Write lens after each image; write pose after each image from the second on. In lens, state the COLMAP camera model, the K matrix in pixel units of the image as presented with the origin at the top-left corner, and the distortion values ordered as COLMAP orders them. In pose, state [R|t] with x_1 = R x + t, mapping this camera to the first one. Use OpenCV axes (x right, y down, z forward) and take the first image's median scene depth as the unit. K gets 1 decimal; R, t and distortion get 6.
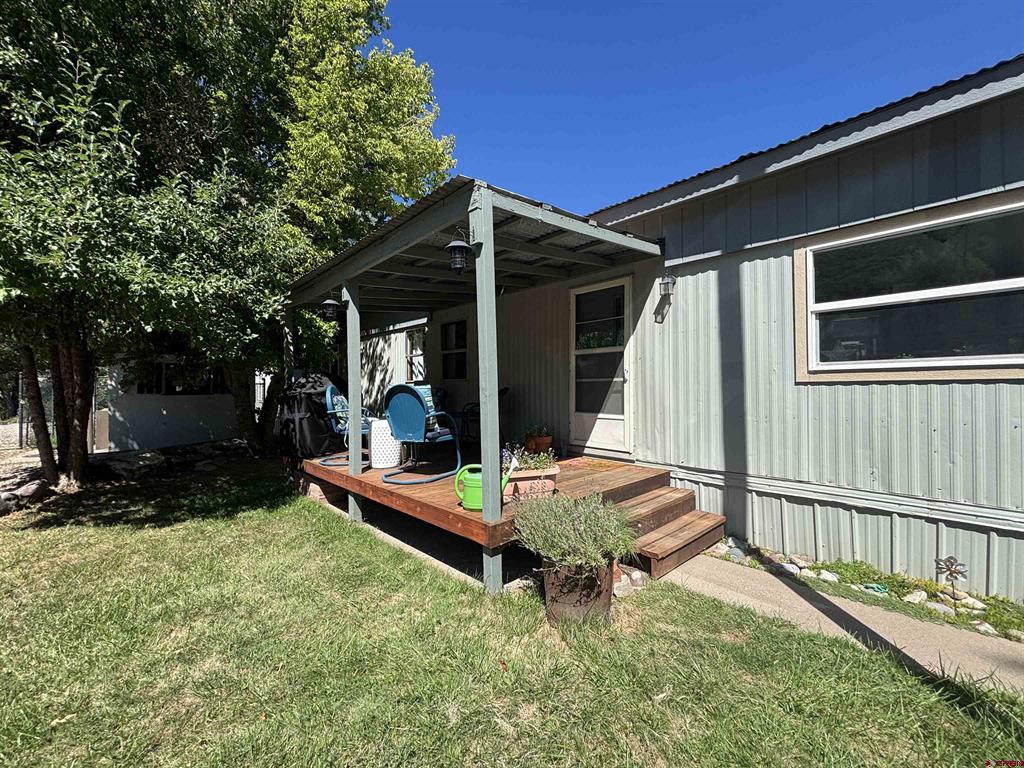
lens RADIAL K [[411.6, 0, 512.0], [0, 411.6, 384.0], [0, 0, 1]] dist [0.000030, 0.000369]
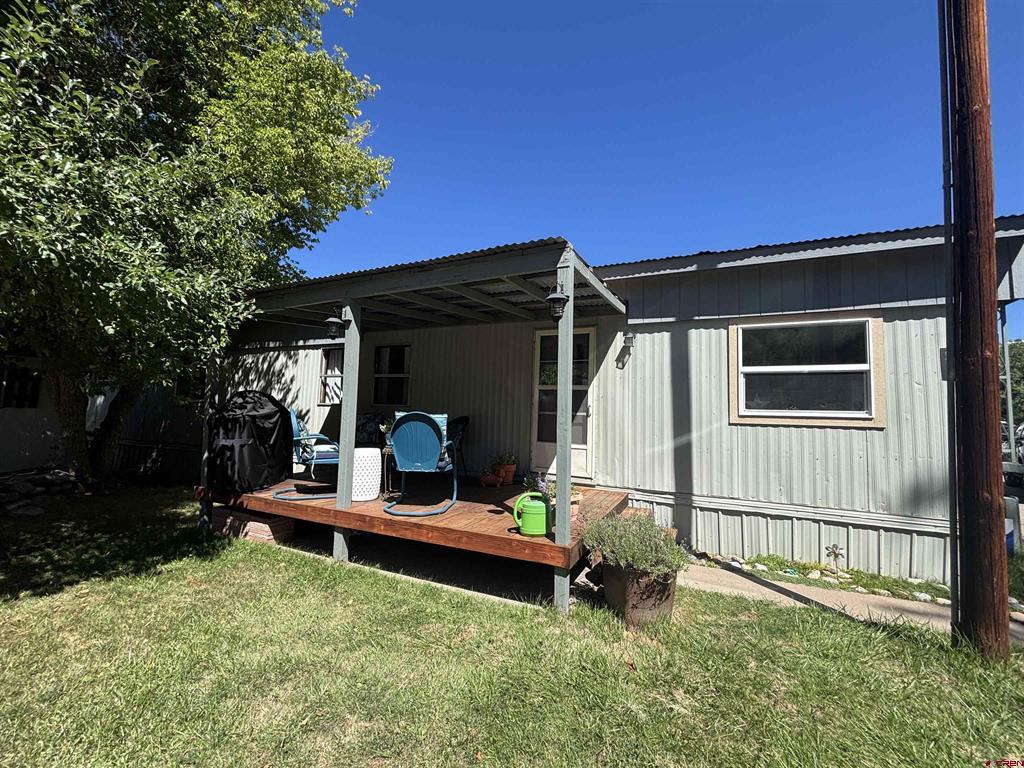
lens RADIAL K [[411.6, 0, 512.0], [0, 411.6, 384.0], [0, 0, 1]] dist [0.000030, 0.000369]
pose [[0.930388, 0.063386, 0.361055, -0.415802], [-0.040911, 0.996738, -0.069565, -0.008221], [-0.364286, 0.049951, 0.929946, 0.001519]]
